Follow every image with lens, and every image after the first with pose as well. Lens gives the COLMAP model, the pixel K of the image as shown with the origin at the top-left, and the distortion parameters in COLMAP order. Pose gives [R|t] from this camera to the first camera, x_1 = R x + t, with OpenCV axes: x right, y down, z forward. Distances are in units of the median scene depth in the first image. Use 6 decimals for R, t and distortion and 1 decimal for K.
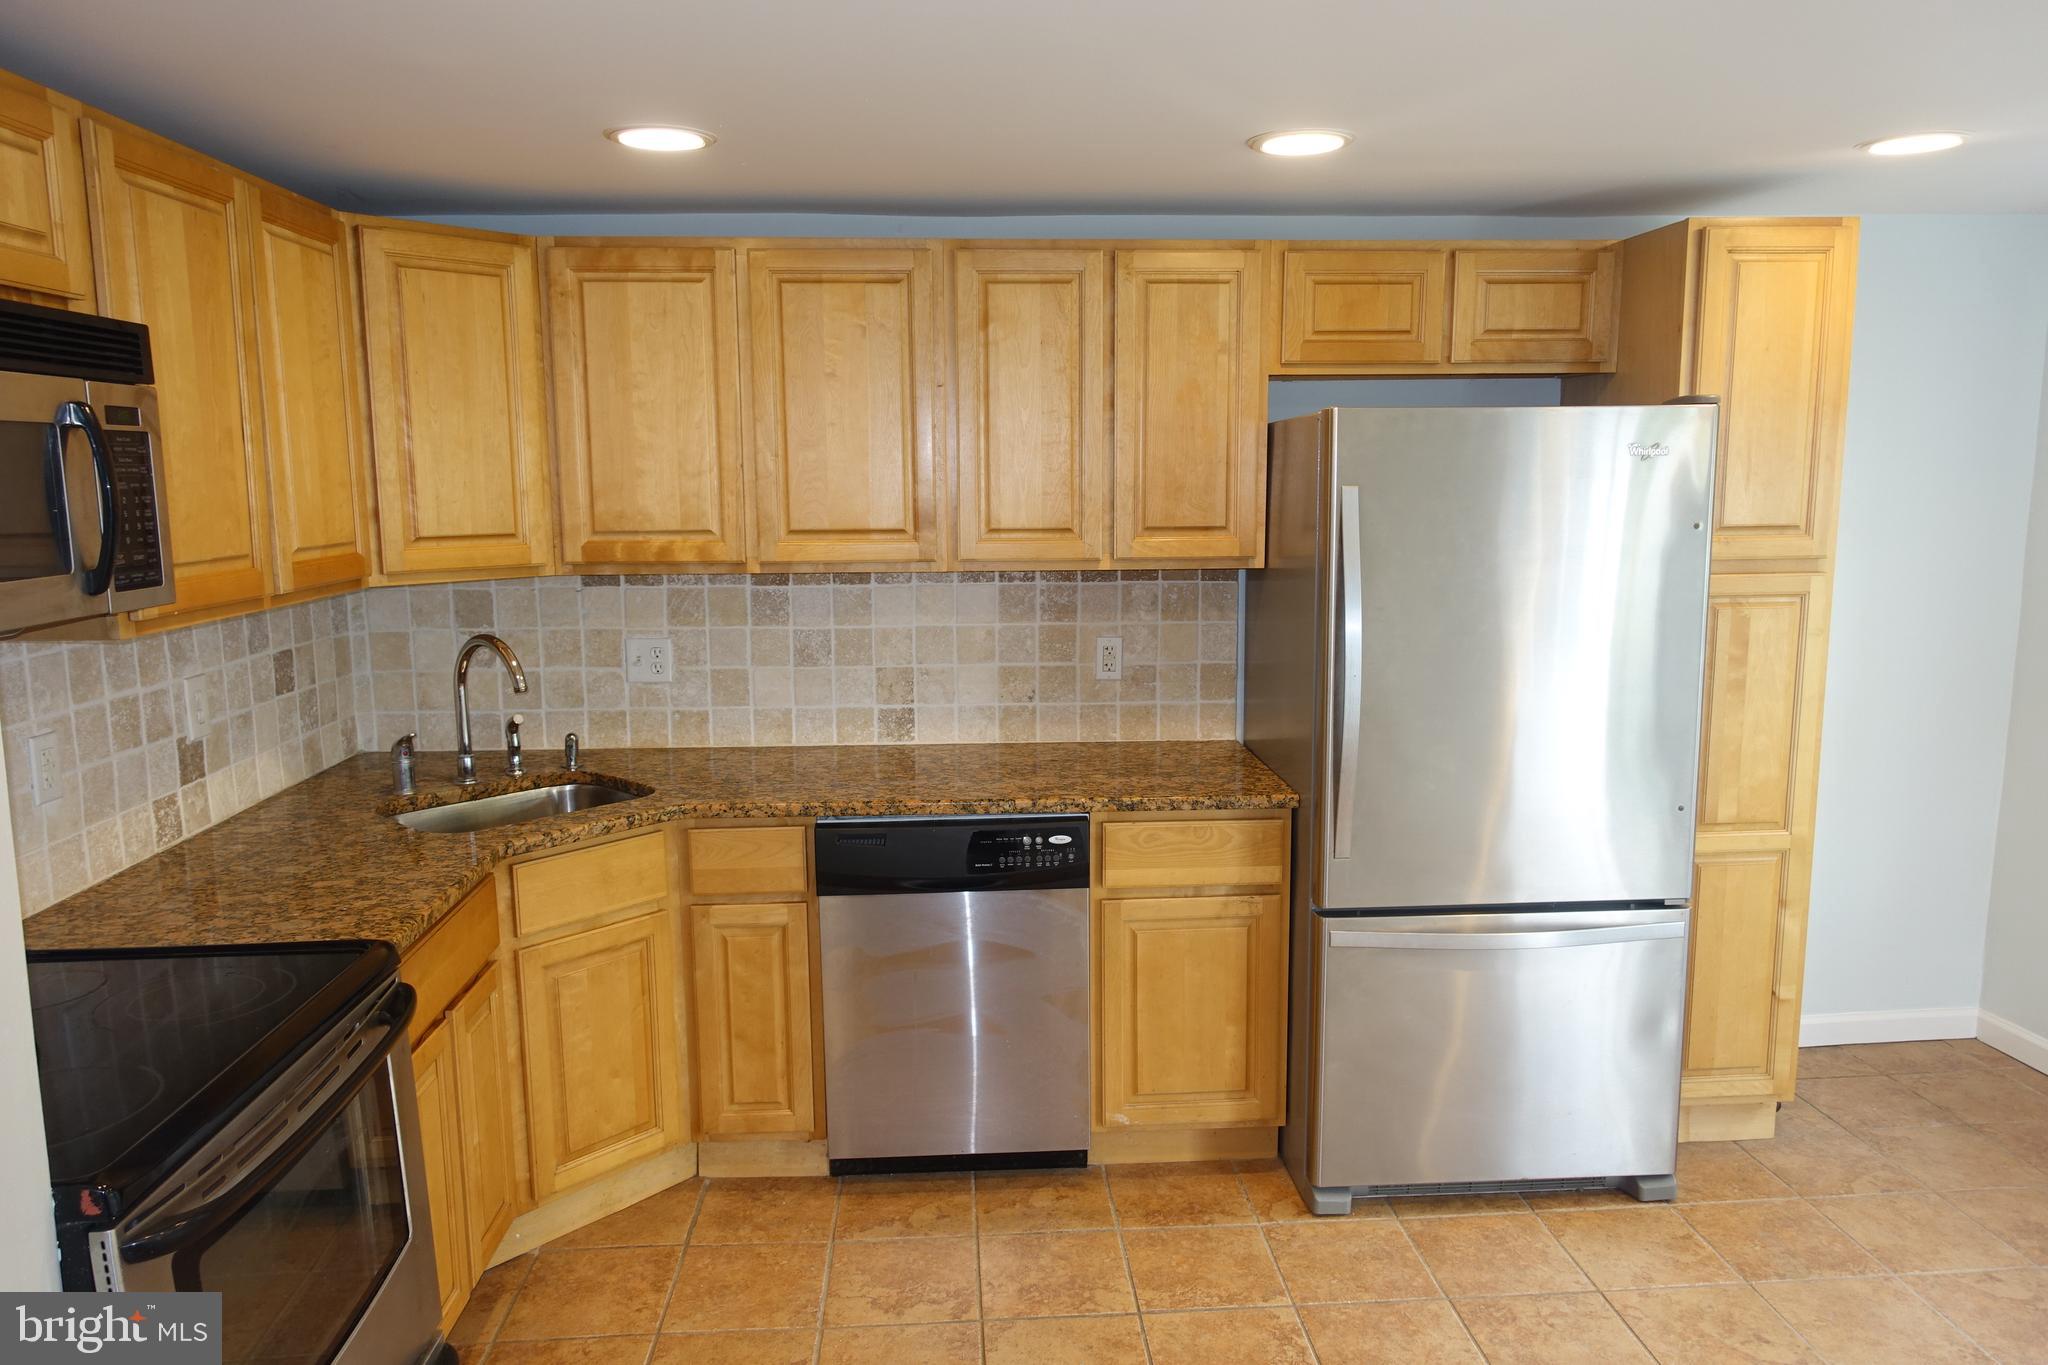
lens RADIAL K [[1416.9, 0, 1021.0], [0, 1416.9, 691.6], [0, 0, 1]] dist [0.006056, -0.000619]
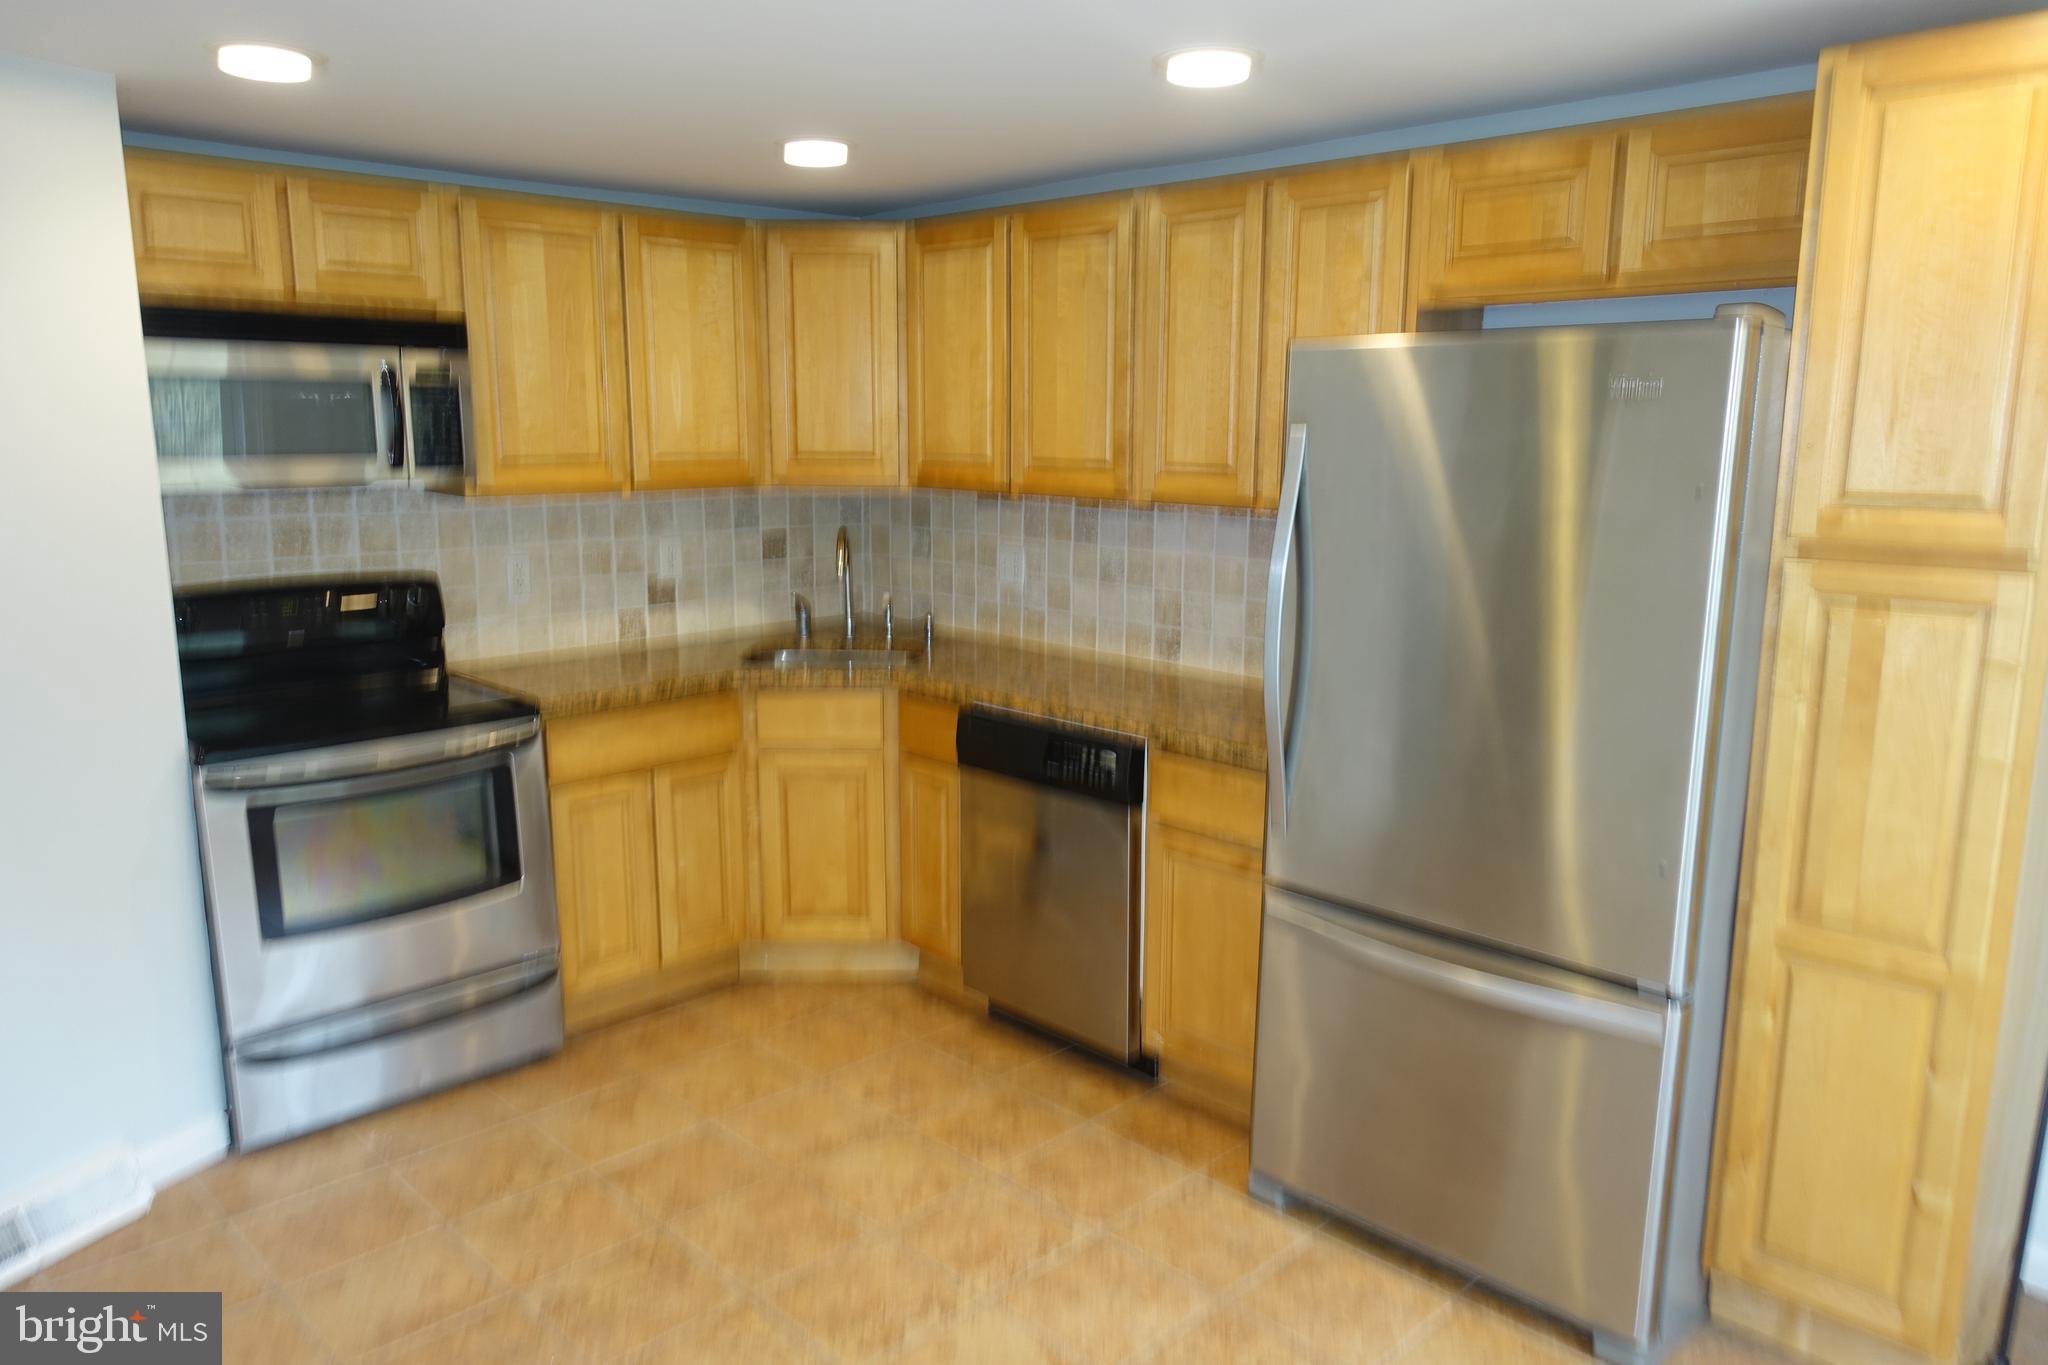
lens RADIAL K [[1416.9, 0, 1021.0], [0, 1416.9, 691.6], [0, 0, 1]] dist [0.006056, -0.000619]
pose [[0.662427, 0.153883, -0.733151, 0.744033], [-0.126992, 0.987577, 0.092543, -0.033487], [0.738284, 0.031802, 0.673740, 0.234790]]
